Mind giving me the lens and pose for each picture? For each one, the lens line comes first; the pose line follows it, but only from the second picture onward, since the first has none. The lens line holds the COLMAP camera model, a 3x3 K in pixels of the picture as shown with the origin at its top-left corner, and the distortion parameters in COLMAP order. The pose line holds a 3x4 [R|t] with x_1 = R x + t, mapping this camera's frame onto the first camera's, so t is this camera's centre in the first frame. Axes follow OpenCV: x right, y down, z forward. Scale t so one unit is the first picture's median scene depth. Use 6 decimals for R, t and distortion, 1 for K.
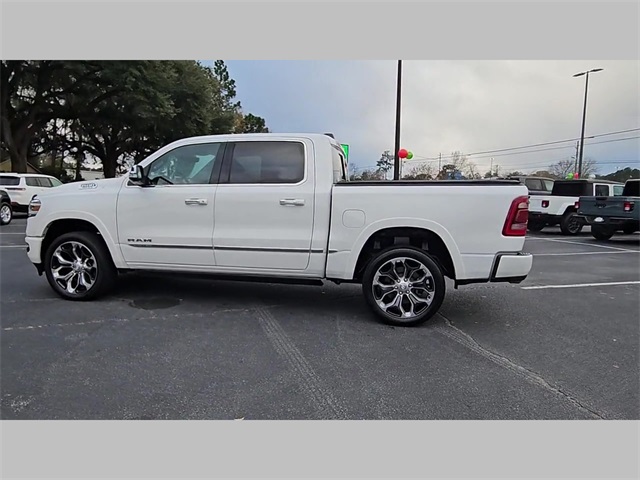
lens RADIAL K [[432.6, 0, 311.0], [0, 432.6, 238.7], [0, 0, 1]] dist [0.005636, -0.004237]
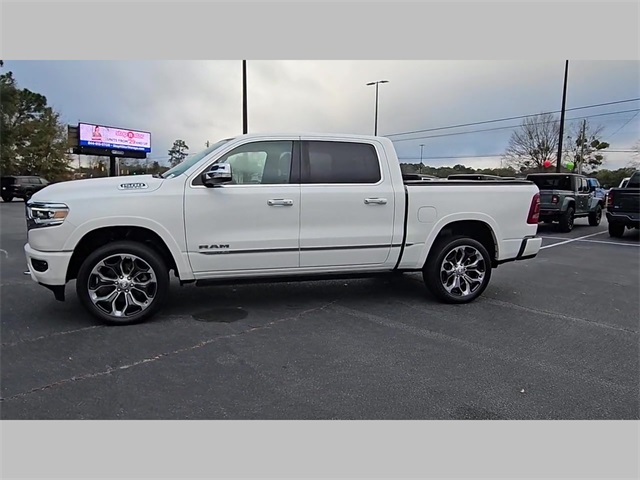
lens RADIAL K [[432.6, 0, 311.0], [0, 432.6, 238.7], [0, 0, 1]] dist [0.005636, -0.004237]
pose [[0.893216, -0.059665, 0.445651, -0.631747], [0.049842, 0.998187, 0.033740, -0.034002], [-0.446856, -0.007925, 0.894571, 0.111027]]
